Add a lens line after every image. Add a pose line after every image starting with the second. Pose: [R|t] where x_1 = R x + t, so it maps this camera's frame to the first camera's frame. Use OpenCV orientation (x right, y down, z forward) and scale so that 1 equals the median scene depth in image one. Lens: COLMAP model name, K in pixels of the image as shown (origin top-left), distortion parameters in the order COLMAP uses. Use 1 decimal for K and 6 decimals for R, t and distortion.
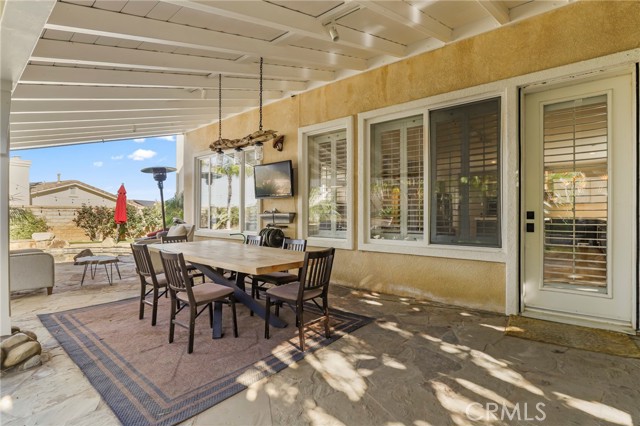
lens RADIAL K [[308.1, 0, 324.4], [0, 308.1, 214.0], [0, 0, 1]] dist [-0.024688, 0.002056]
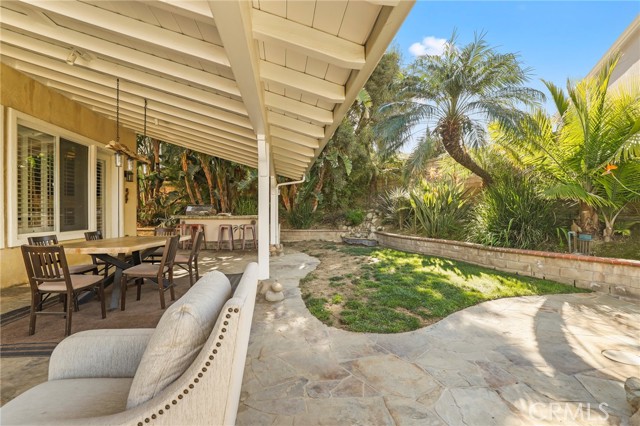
lens RADIAL K [[294.9, 0, 323.9], [0, 294.9, 212.6], [0, 0, 1]] dist [-0.038670, 0.009983]
pose [[-0.731476, 0.004784, 0.681850, -1.318140], [0.005491, 0.999984, -0.001126, 0.013768], [-0.681845, 0.002921, -0.731491, 1.051731]]
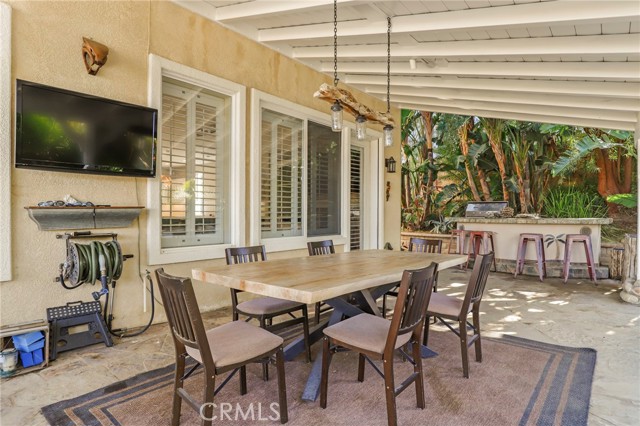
lens RADIAL K [[341.4, 0, 323.9], [0, 341.4, 217.4], [0, 0, 1]] dist [-0.020113, -0.000082]
pose [[0.028131, -0.004915, 0.999592, -0.851074], [0.002944, 0.999984, 0.004834, 0.015722], [-0.999600, 0.002807, 0.028145, 0.839581]]
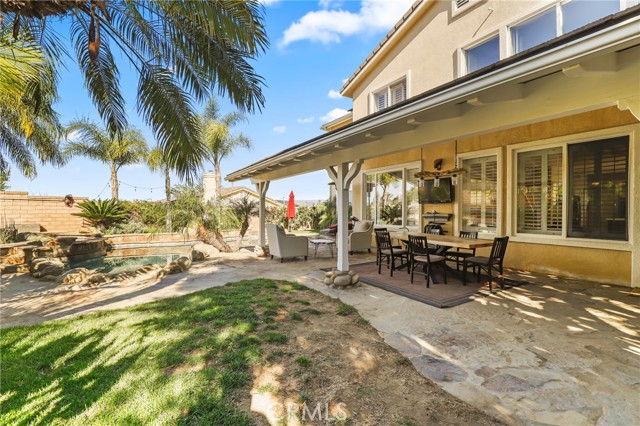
lens RADIAL K [[294.9, 0, 323.9], [0, 294.9, 212.6], [0, 0, 1]] dist [-0.038670, 0.009983]
pose [[0.947780, 0.005427, -0.318880, -0.283998], [-0.003399, 0.999970, 0.006917, -0.021989], [0.318908, -0.005472, 0.947770, -0.590961]]
